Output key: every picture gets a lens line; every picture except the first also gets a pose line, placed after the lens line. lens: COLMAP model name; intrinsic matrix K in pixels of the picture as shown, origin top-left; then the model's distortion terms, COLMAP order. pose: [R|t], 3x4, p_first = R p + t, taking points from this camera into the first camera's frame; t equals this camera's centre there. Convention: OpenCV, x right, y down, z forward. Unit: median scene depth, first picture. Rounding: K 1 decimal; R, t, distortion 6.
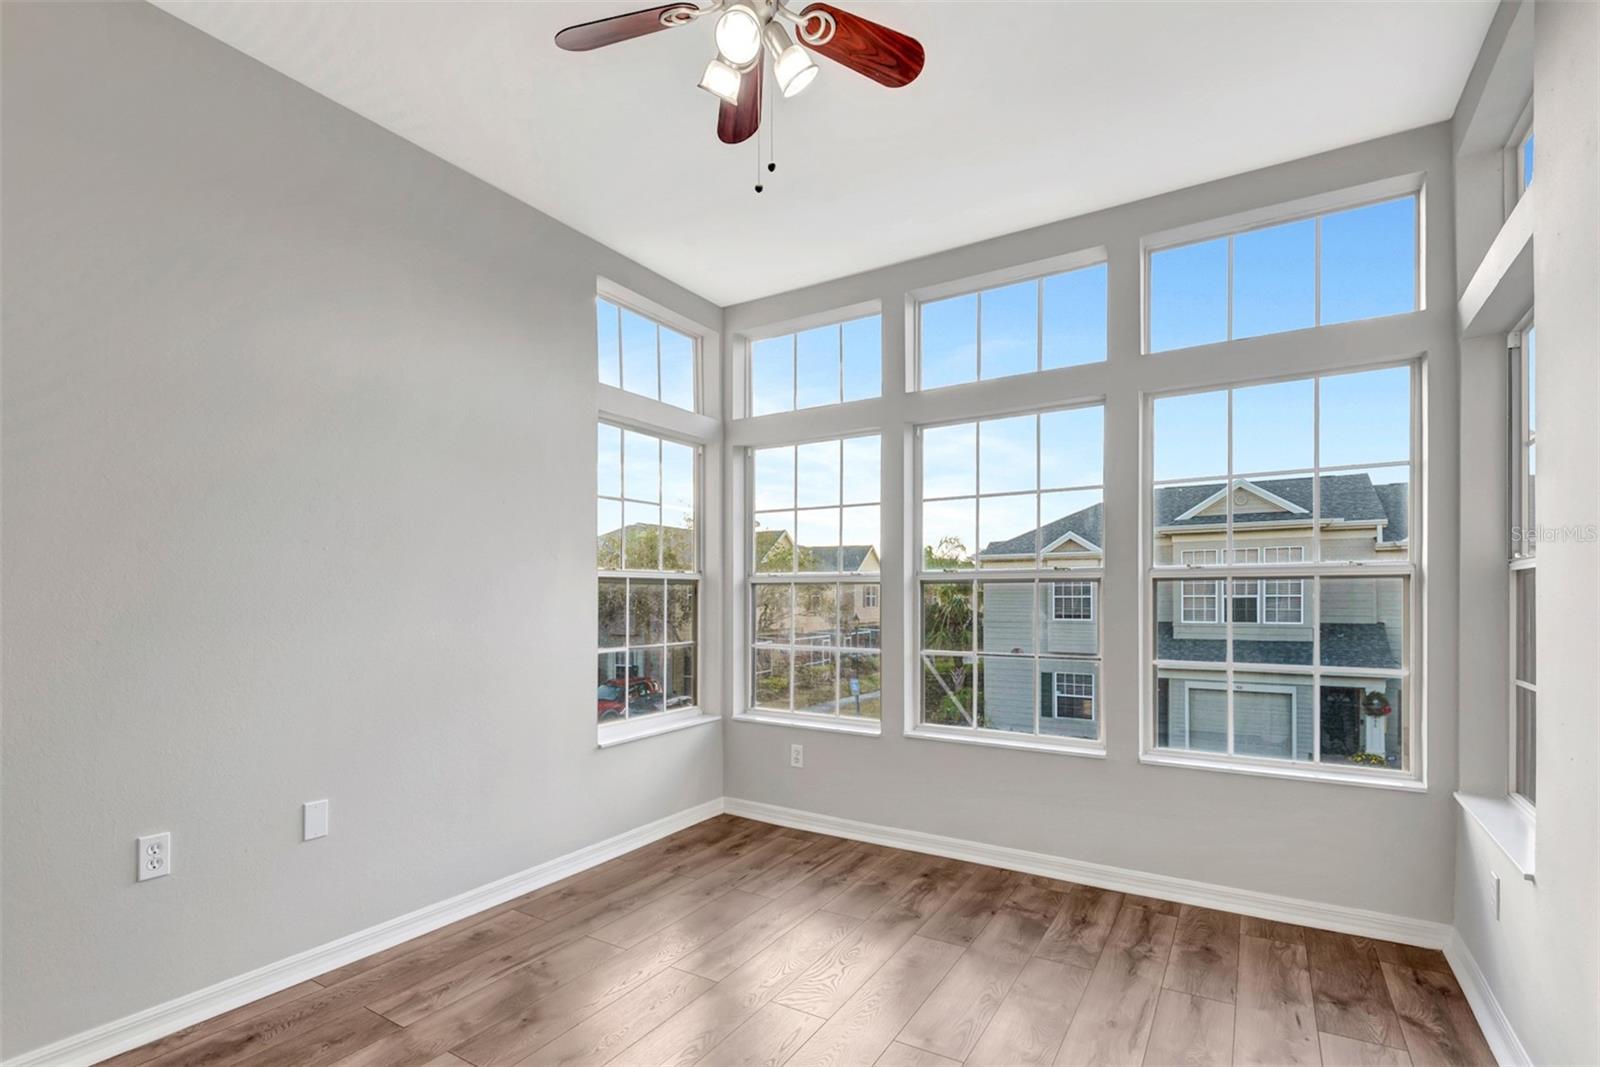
lens RADIAL K [[739.1, 0, 776.4], [0, 739.1, 582.5], [0, 0, 1]] dist [0.029177, -0.013515]
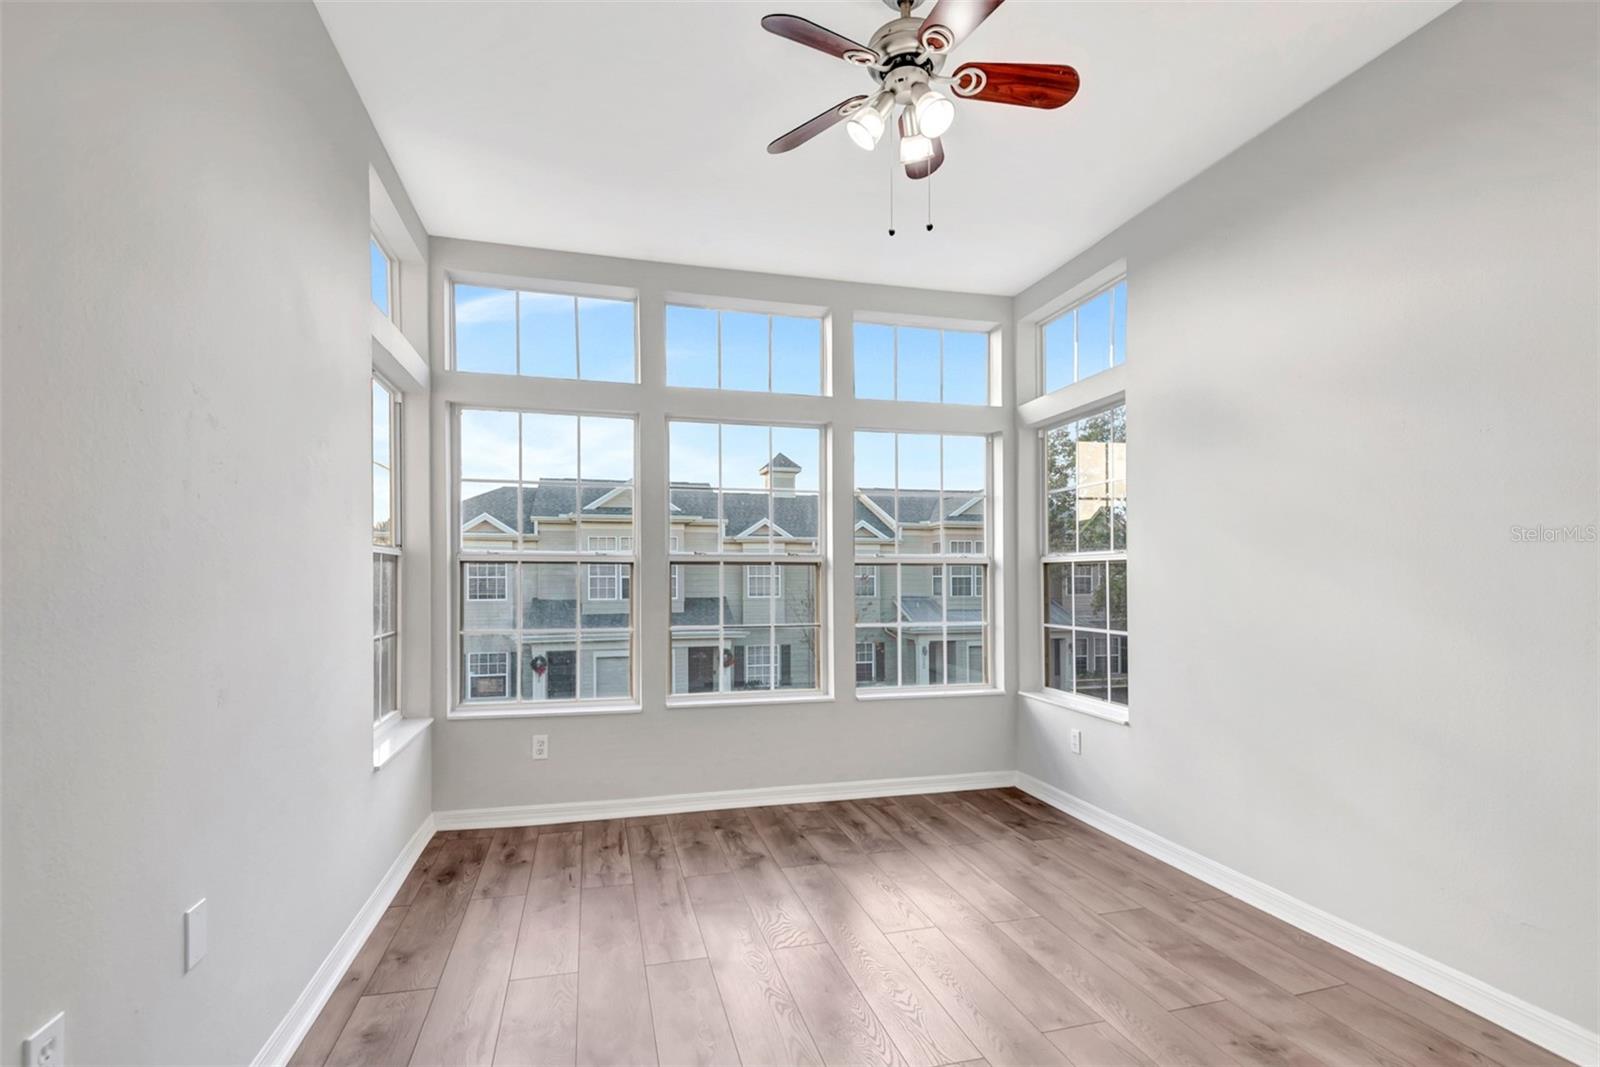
lens RADIAL K [[739.1, 0, 765.8], [0, 739.1, 564.8], [0, 0, 1]] dist [0.029177, -0.013515]
pose [[0.700925, 0.014123, 0.713095, -0.563043], [-0.015765, 0.999866, -0.004307, 0.004529], [-0.713060, -0.008223, 0.701054, 0.177583]]
